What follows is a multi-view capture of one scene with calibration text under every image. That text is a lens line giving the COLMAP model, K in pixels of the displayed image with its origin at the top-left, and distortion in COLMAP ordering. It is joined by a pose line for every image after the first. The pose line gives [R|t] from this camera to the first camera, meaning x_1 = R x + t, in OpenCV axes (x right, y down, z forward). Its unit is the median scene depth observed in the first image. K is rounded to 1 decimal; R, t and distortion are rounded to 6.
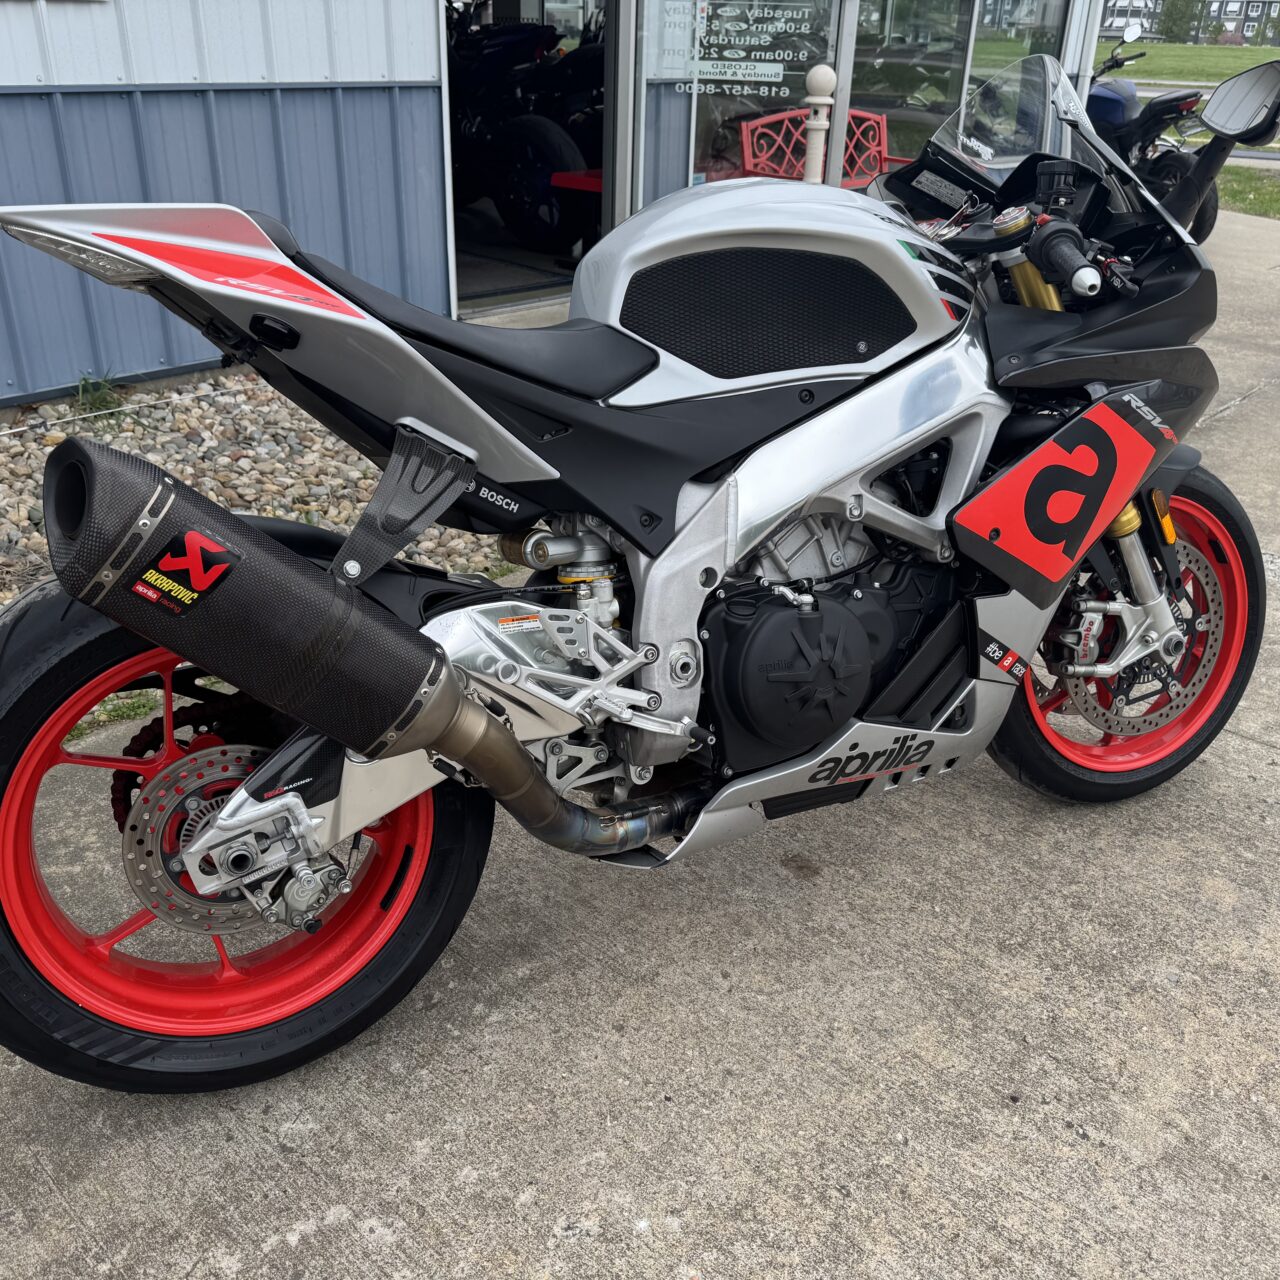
lens RADIAL K [[1198.2, 0, 640.0], [0, 1198.2, 640.0], [0, 0, 1]] dist [0.155476, -0.251993]
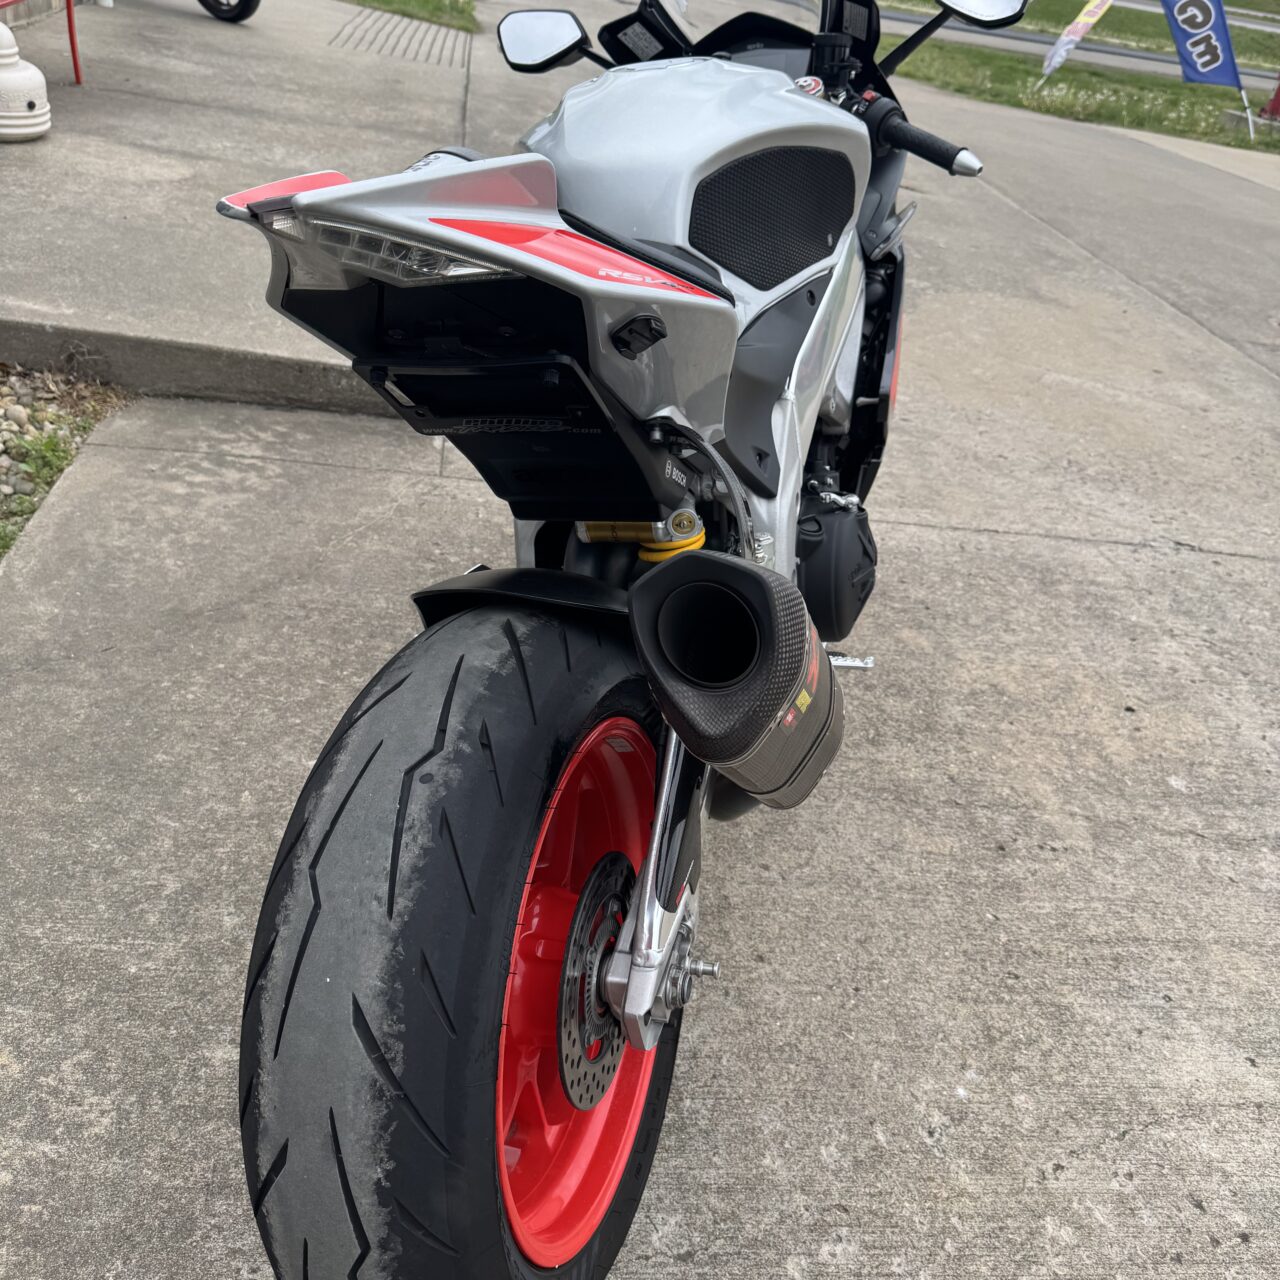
lens RADIAL K [[1198.2, 0, 640.0], [0, 1198.2, 640.0], [0, 0, 1]] dist [0.155476, -0.251993]
pose [[0.674899, -0.322032, 0.663933, -0.696041], [0.202403, 0.946027, 0.253112, -0.214614], [-0.709608, -0.036442, 0.703653, 0.389788]]
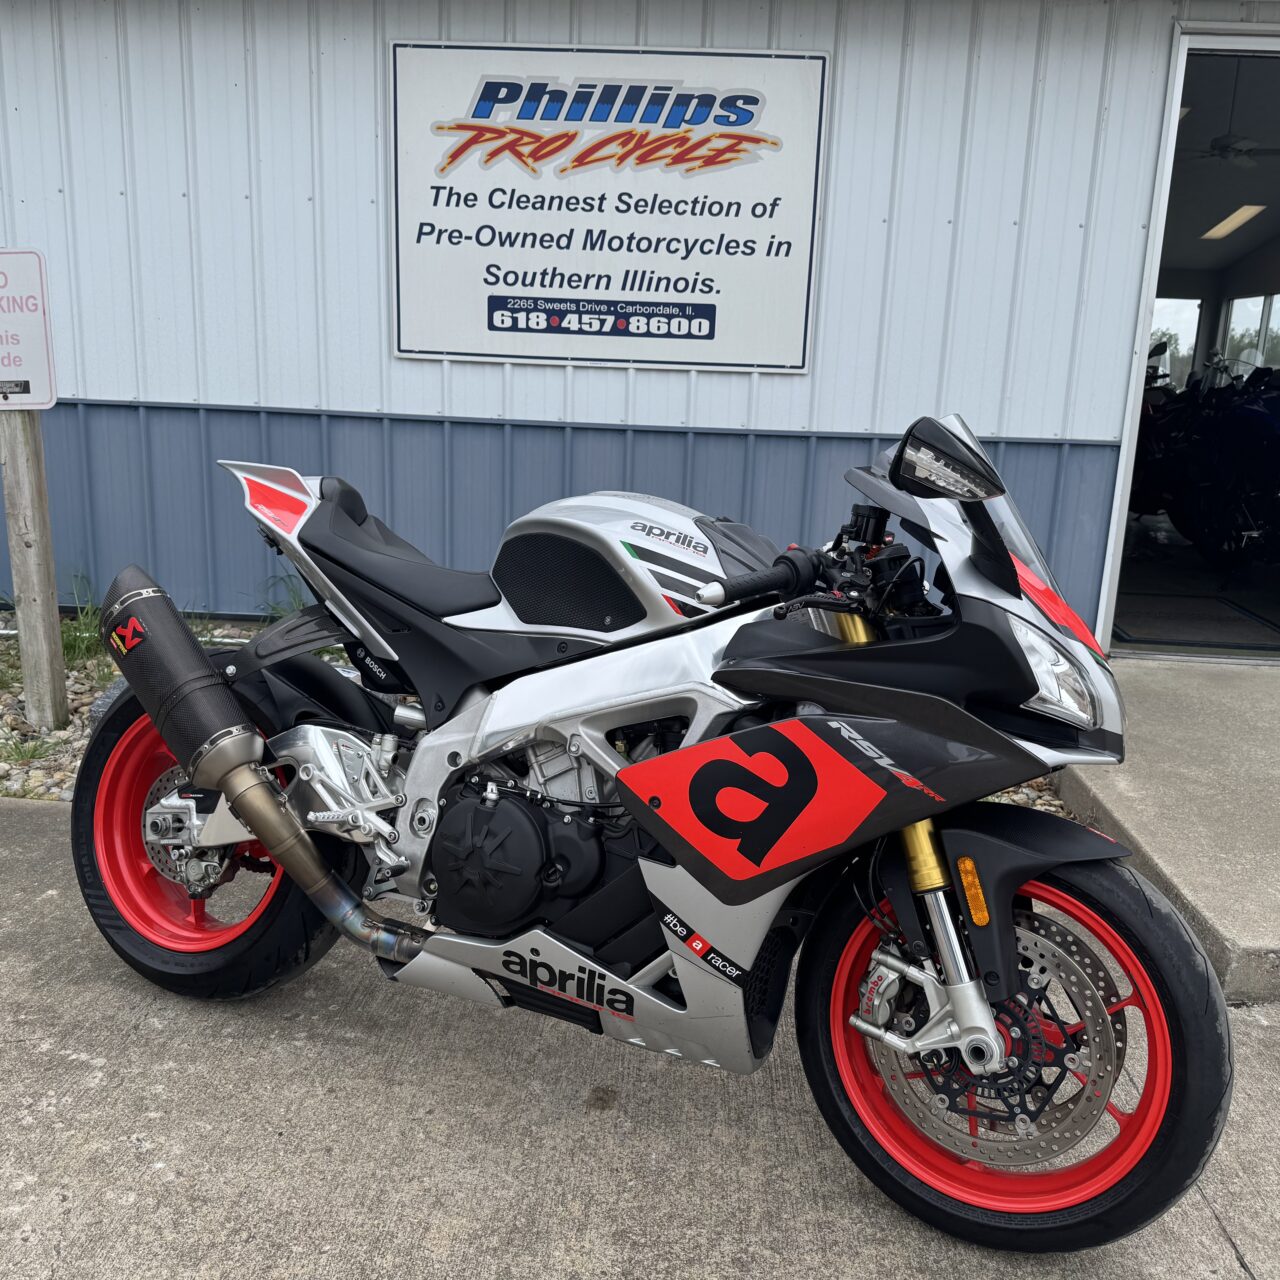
lens RADIAL K [[1198.2, 0, 640.0], [0, 1198.2, 640.0], [0, 0, 1]] dist [0.155476, -0.251993]
pose [[0.625835, 0.169818, -0.761244, 1.130703], [-0.366313, 0.925665, -0.094657, -0.119666], [0.688583, 0.338093, 0.641519, 0.251630]]
